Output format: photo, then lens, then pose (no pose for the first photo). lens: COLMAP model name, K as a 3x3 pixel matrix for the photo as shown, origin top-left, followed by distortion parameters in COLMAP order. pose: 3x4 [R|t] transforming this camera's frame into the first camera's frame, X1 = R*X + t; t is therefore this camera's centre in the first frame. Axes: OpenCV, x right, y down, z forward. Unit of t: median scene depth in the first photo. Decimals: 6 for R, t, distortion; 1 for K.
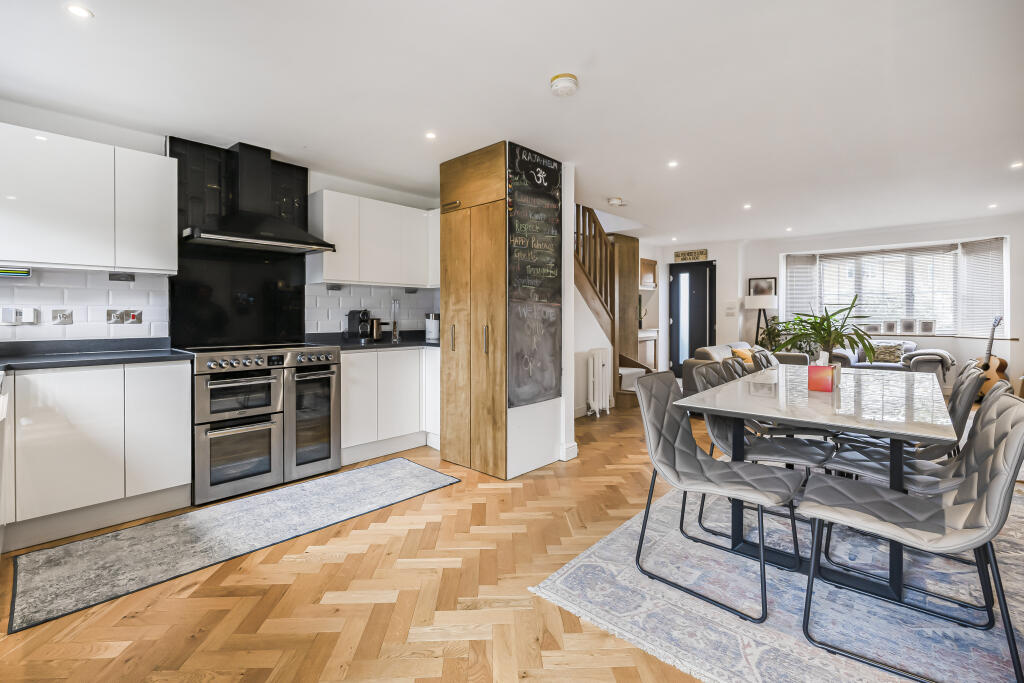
lens RADIAL K [[456.5, 0, 508.7], [0, 456.5, 321.1], [0, 0, 1]] dist [-0.009409, 0.002085]
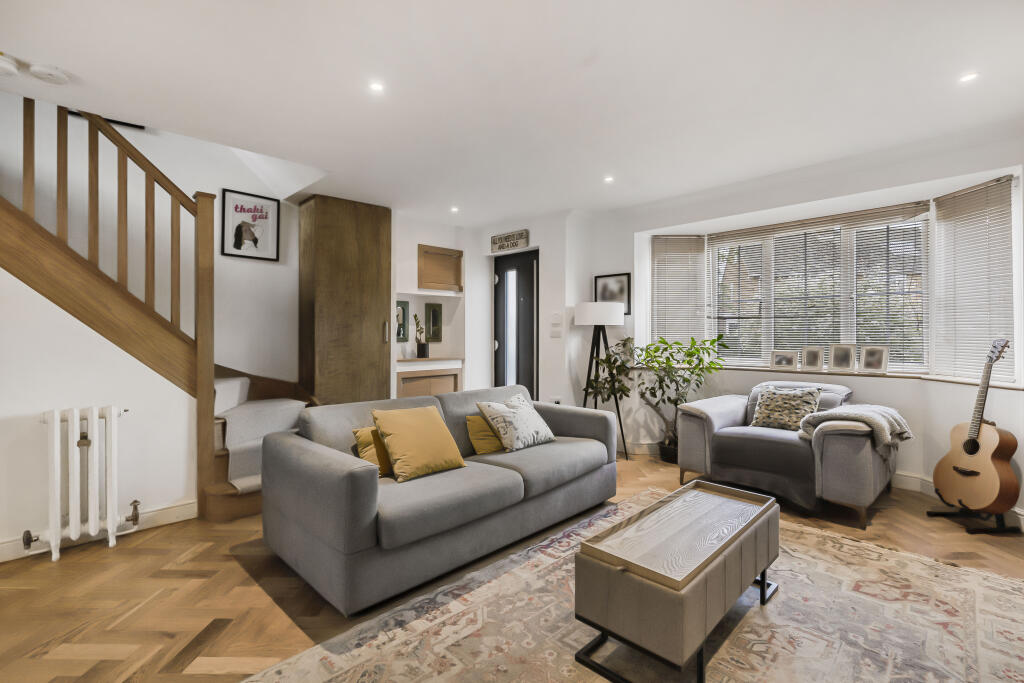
lens RADIAL K [[456.5, 0, 515.4], [0, 456.5, 343.2], [0, 0, 1]] dist [-0.009409, 0.002085]
pose [[0.998971, 0.002566, -0.045291, 0.471443], [-0.002352, 0.999986, 0.004788, -0.006215], [0.045303, -0.004677, 0.998962, 0.398184]]
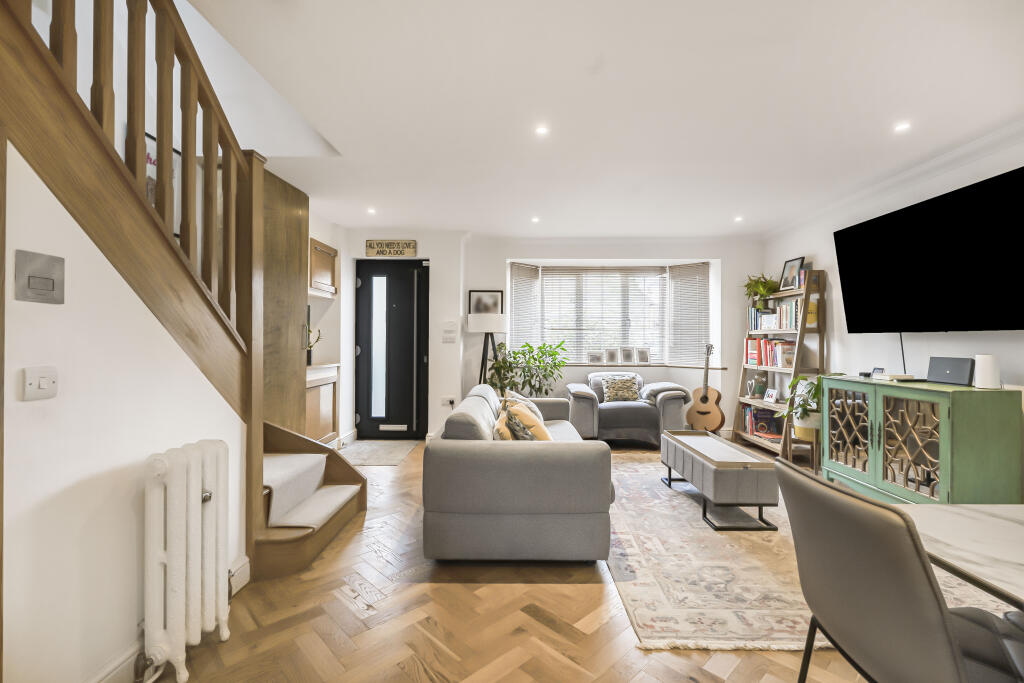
lens RADIAL K [[456.5, 0, 508.4], [0, 456.5, 339.3], [0, 0, 1]] dist [-0.009409, 0.002085]
pose [[0.754800, 0.008533, 0.655899, 0.112210], [0.001750, 0.999886, -0.015023, -0.005995], [-0.655953, 0.012487, 0.754699, 0.443021]]
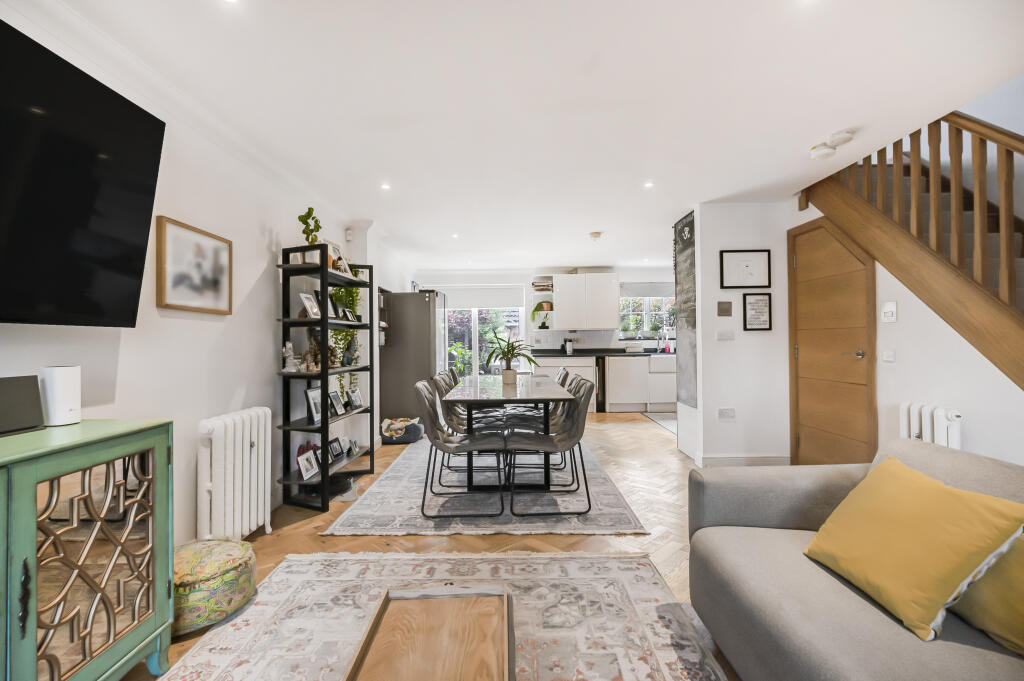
lens RADIAL K [[456.5, 0, 509.9], [0, 456.5, 338.5], [0, 0, 1]] dist [-0.009409, 0.002085]
pose [[-0.738990, 0.007027, -0.673680, 0.617670], [0.005732, 0.999975, 0.004144, -0.011085], [0.673692, -0.000799, -0.739012, 0.756835]]
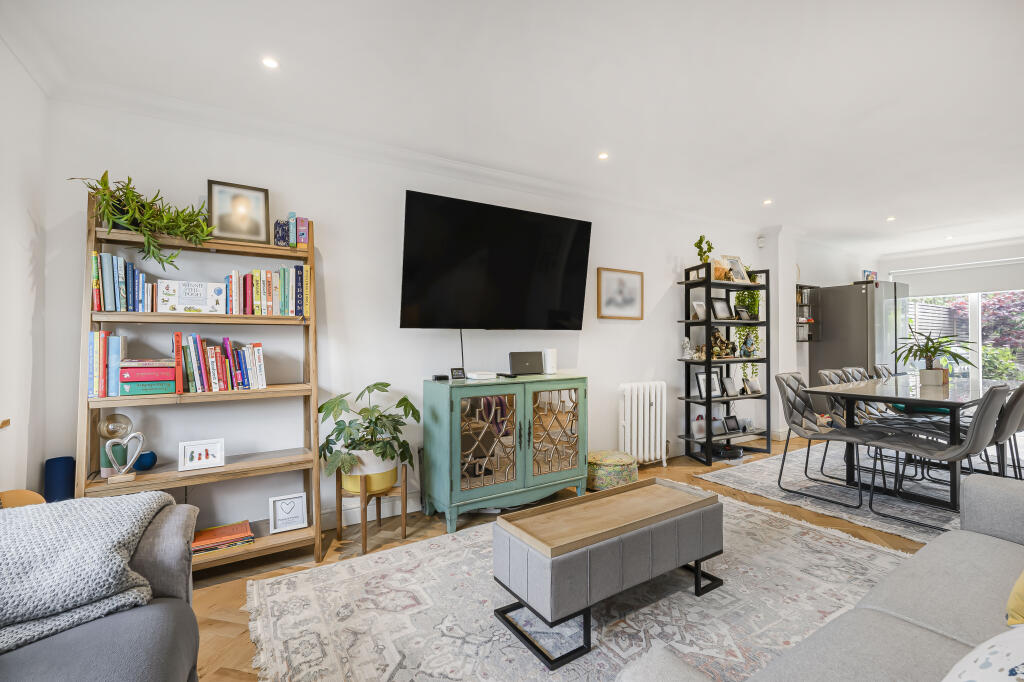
lens RADIAL K [[456.5, 0, 512.7], [0, 456.5, 338.2], [0, 0, 1]] dist [-0.009409, 0.002085]
pose [[-0.963362, 0.009605, 0.268033, 0.540568], [0.011675, 0.999913, 0.006132, -0.012165], [-0.267951, 0.009037, -0.963390, 0.930195]]
